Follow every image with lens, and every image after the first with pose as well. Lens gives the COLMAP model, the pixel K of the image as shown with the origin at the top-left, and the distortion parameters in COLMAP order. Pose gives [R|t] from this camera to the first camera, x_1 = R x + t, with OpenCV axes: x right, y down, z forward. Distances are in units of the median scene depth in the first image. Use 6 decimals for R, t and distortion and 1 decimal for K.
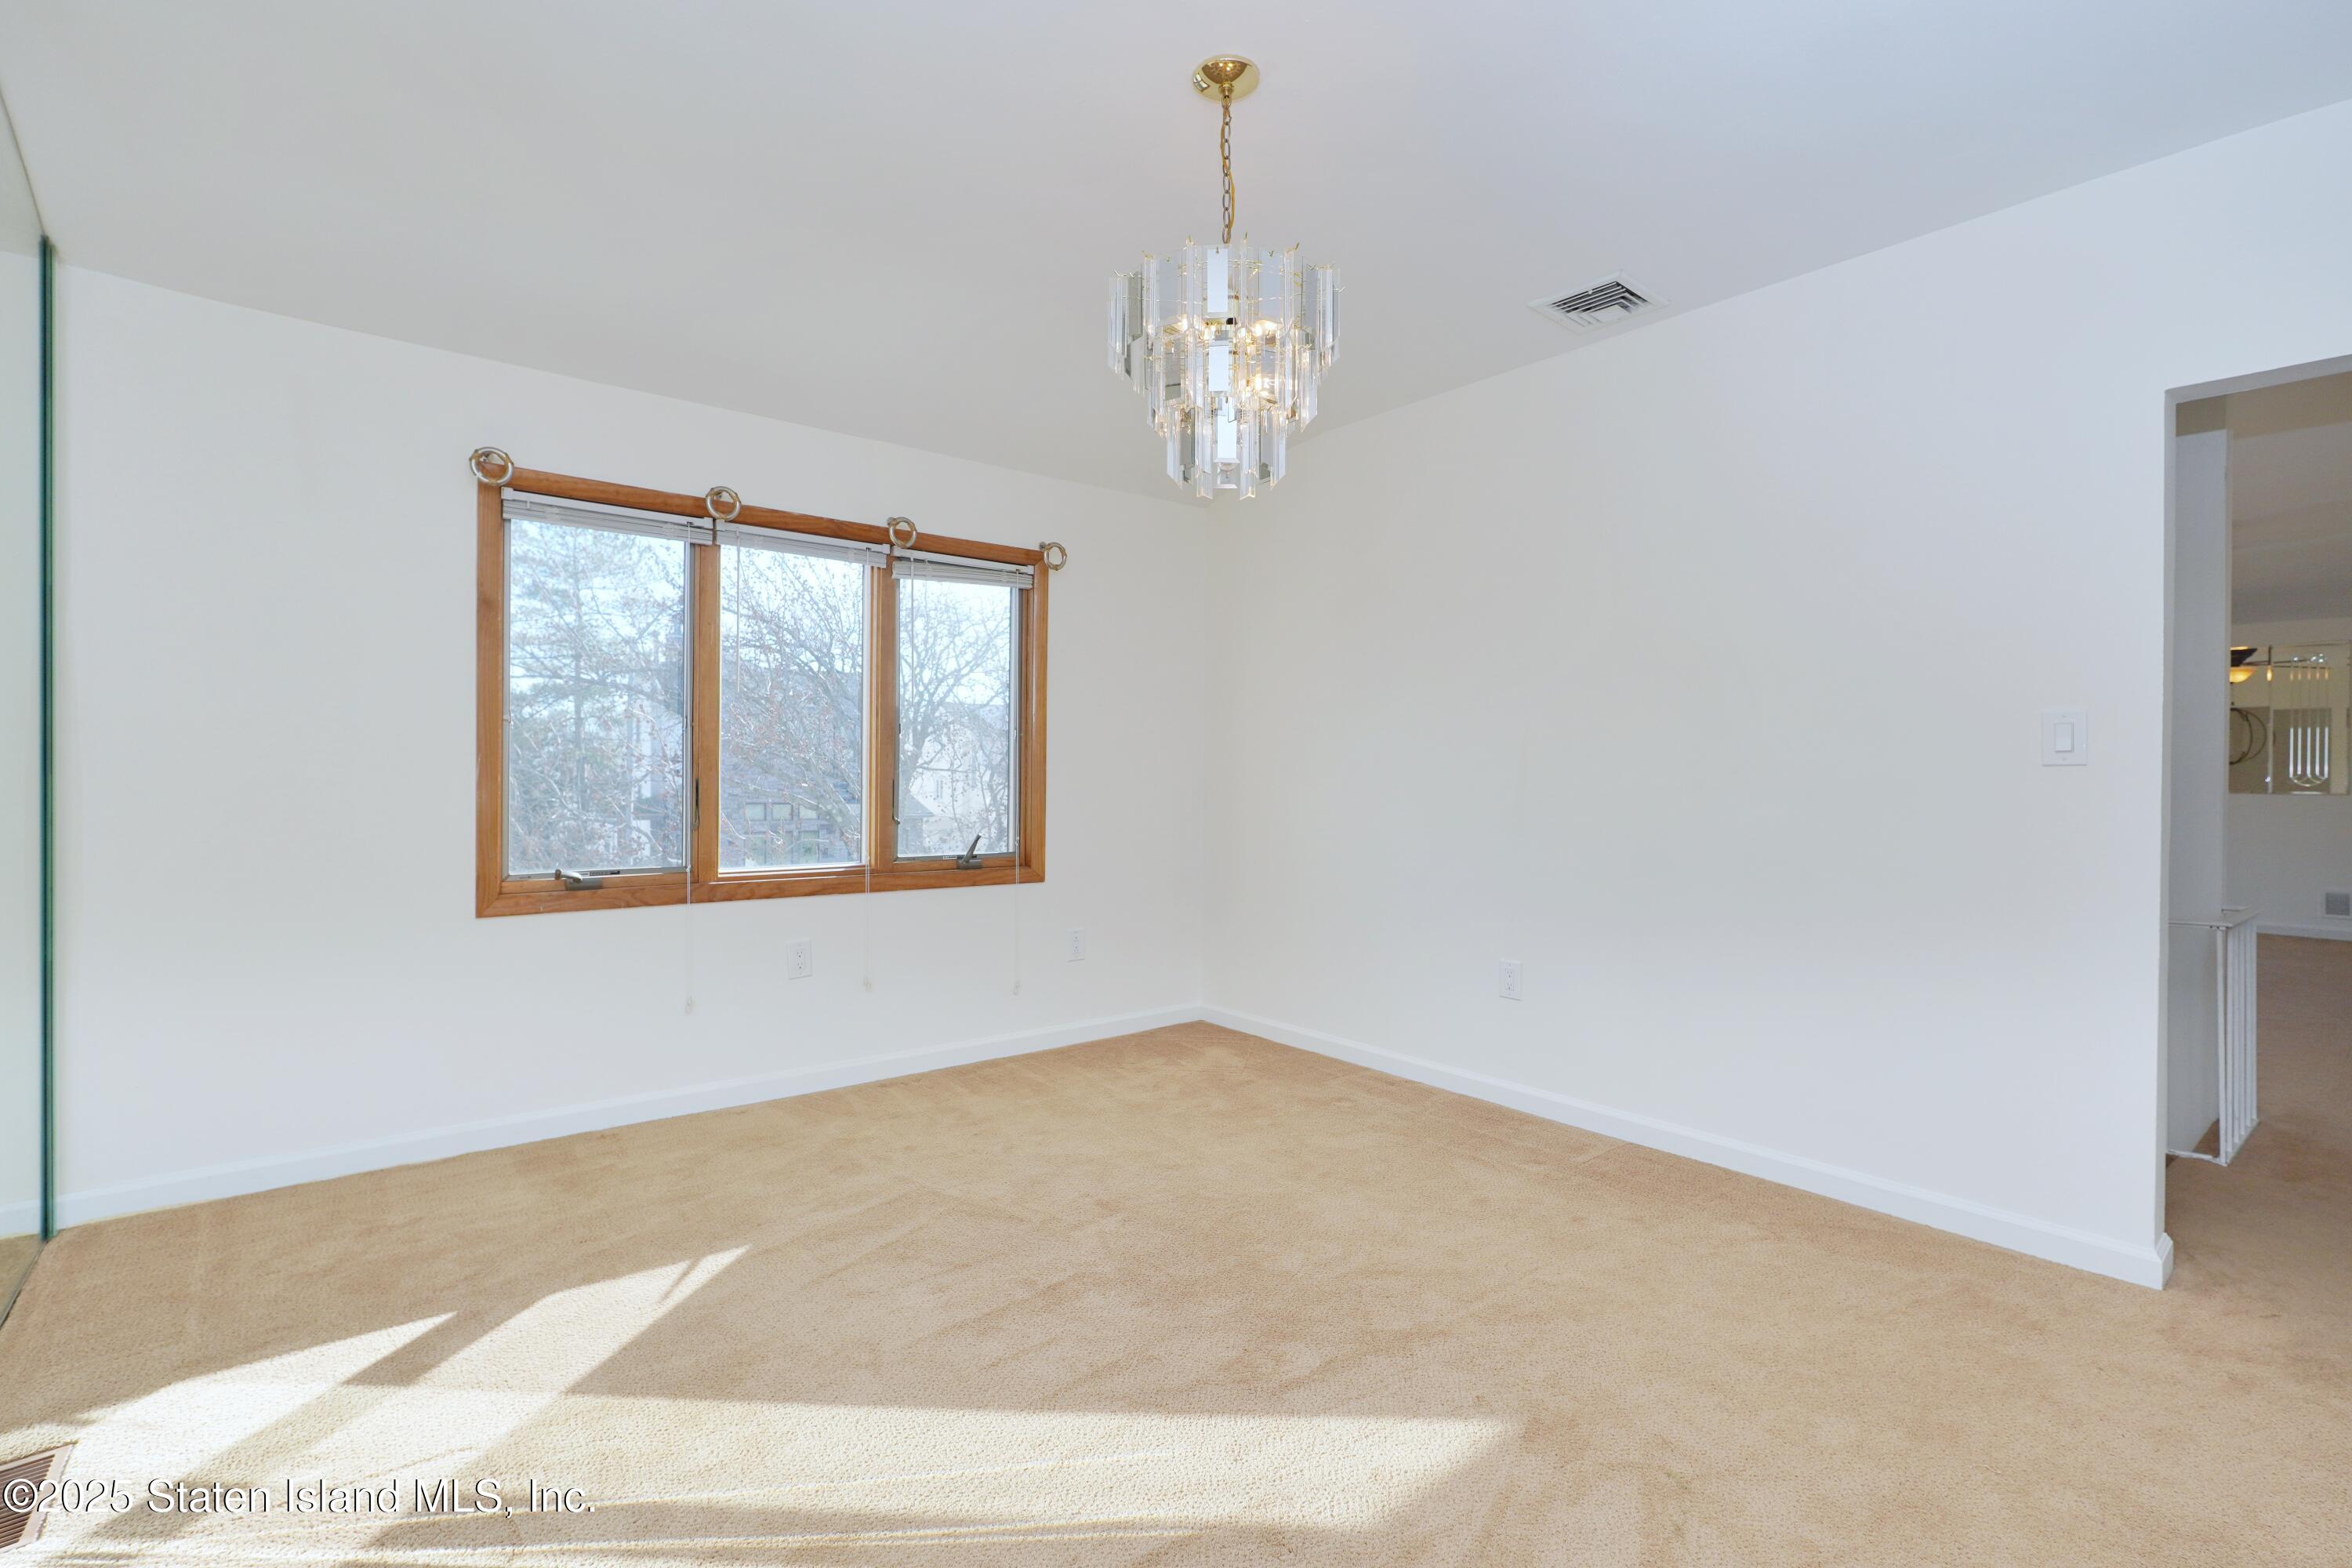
lens RADIAL K [[1084.5, 0, 1176.0], [0, 1084.5, 784.0], [0, 0, 1]] dist [-0.021814, 0.017118]
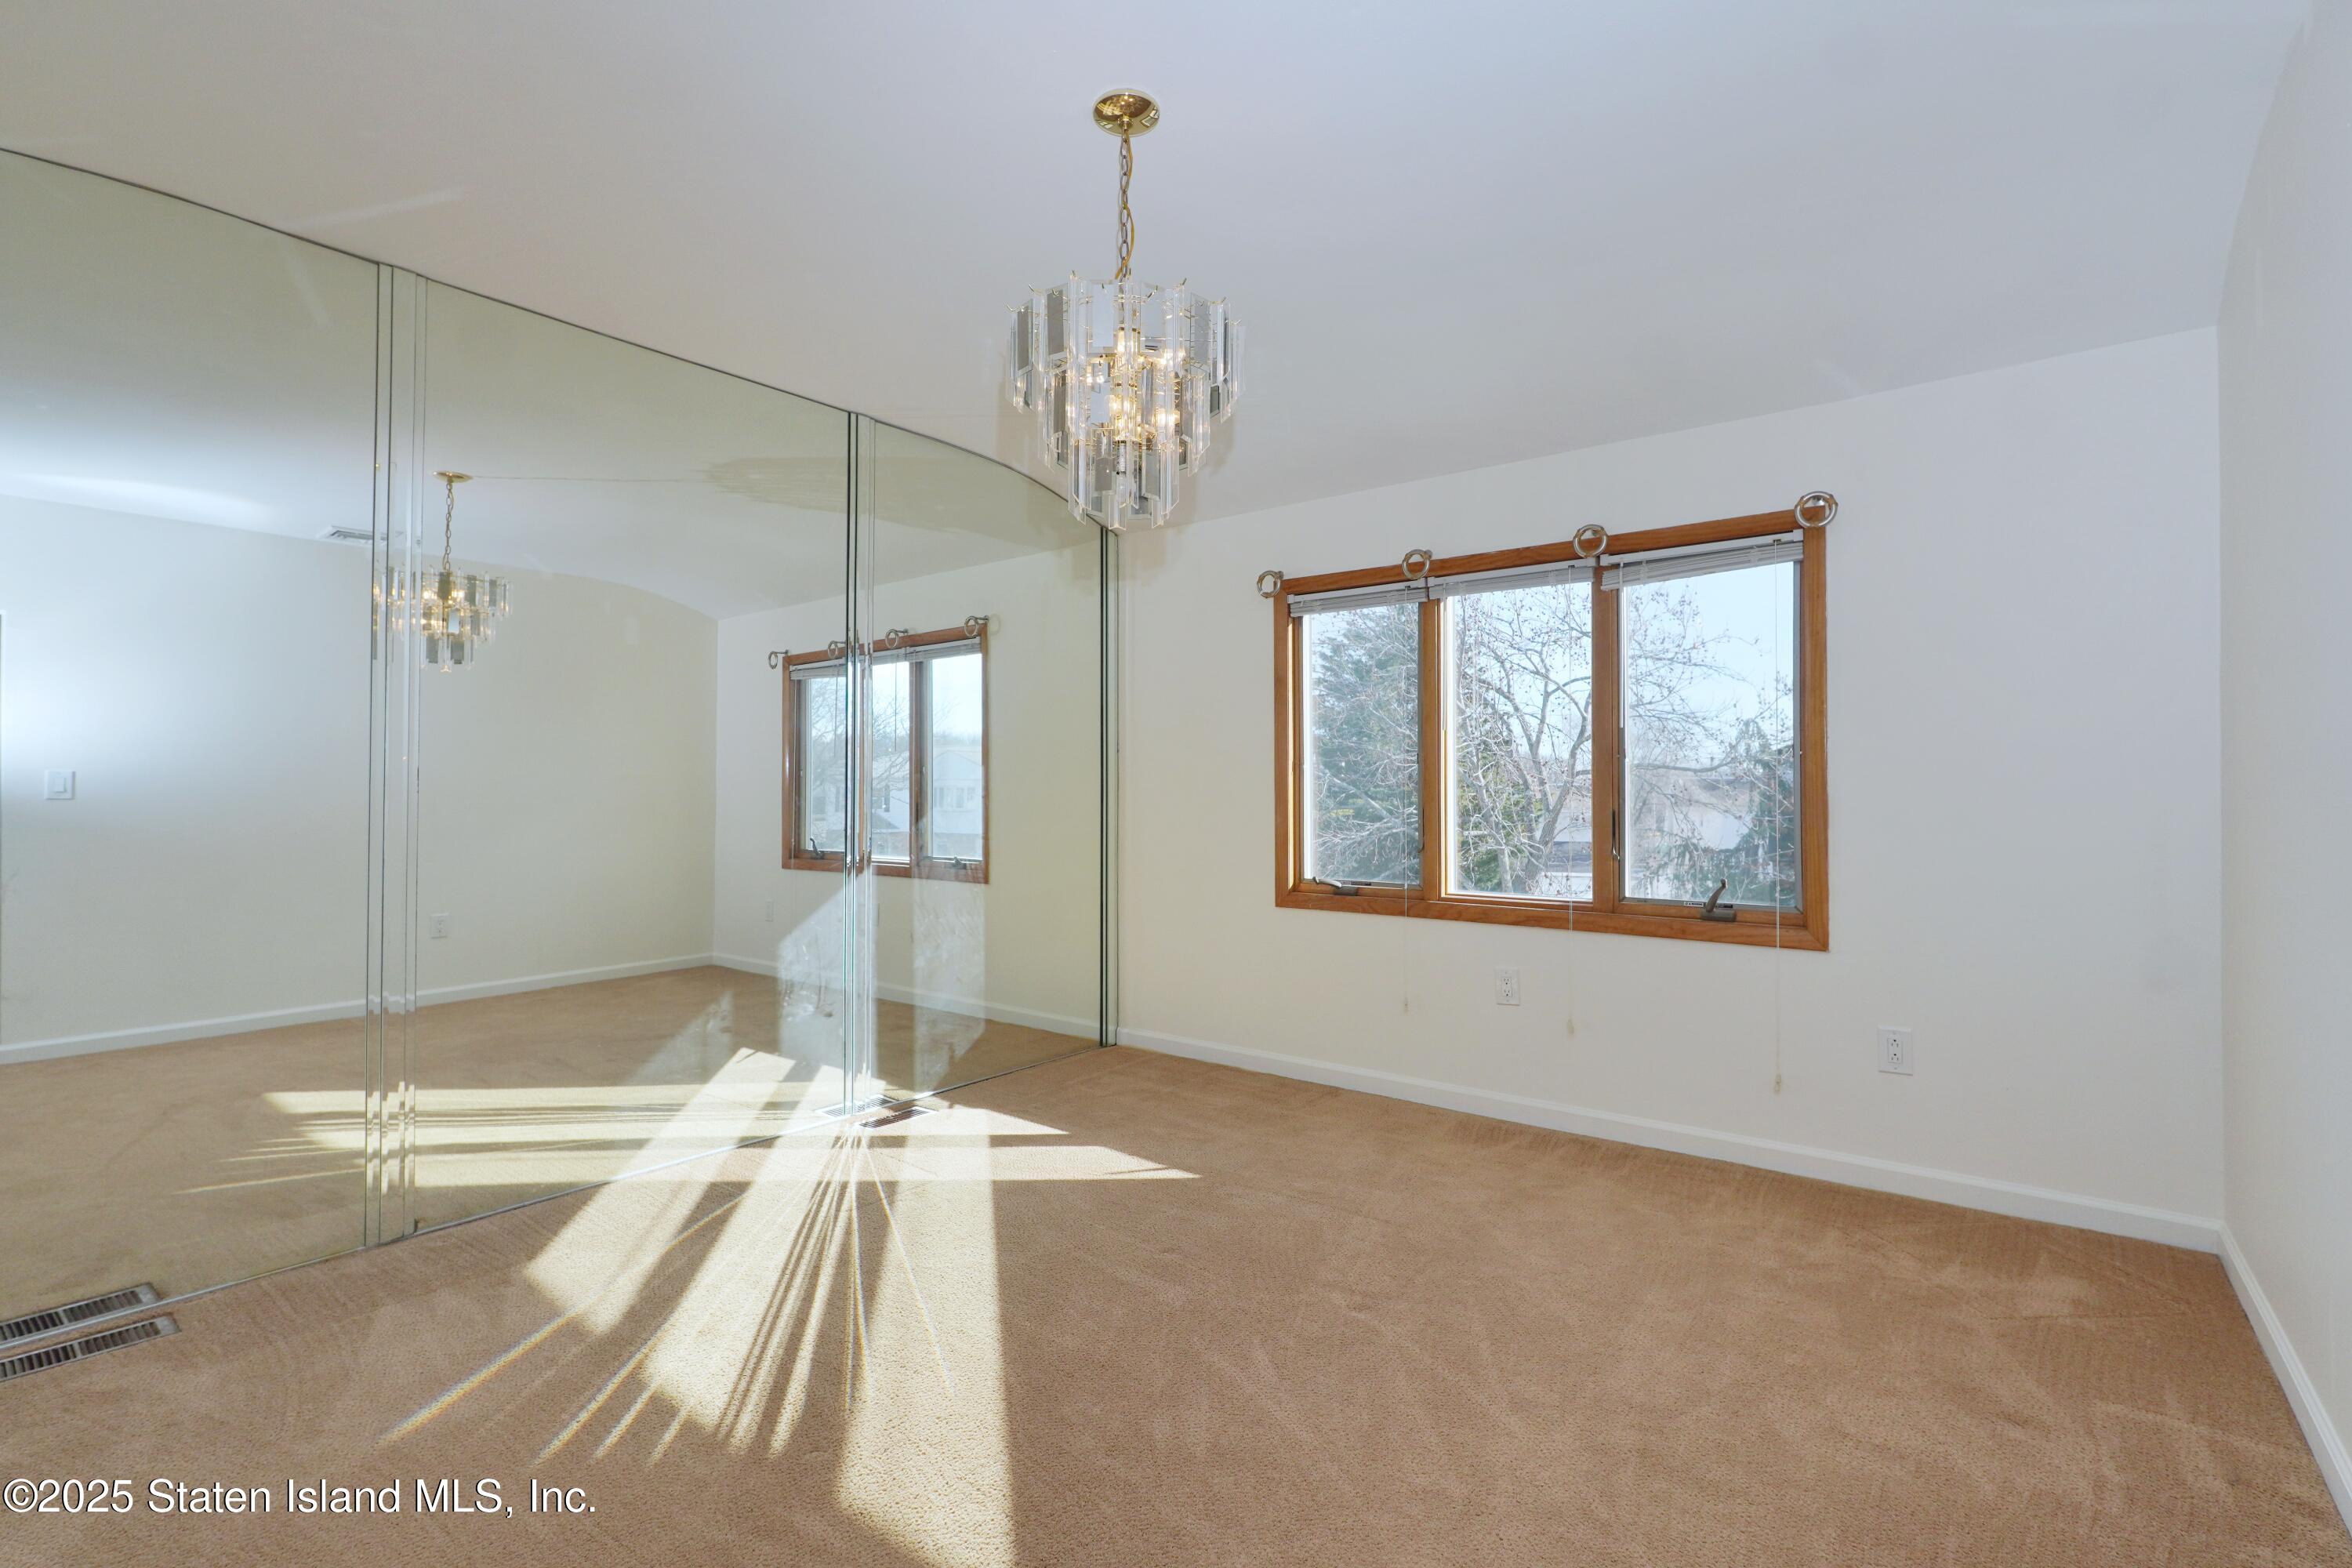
lens RADIAL K [[1084.5, 0, 1176.0], [0, 1084.5, 784.0], [0, 0, 1]] dist [-0.021814, 0.017118]
pose [[0.213615, -0.021253, -0.976687, 0.577302], [-0.013093, 0.999611, -0.024616, 0.000931], [0.976830, 0.018046, 0.213254, 0.475724]]
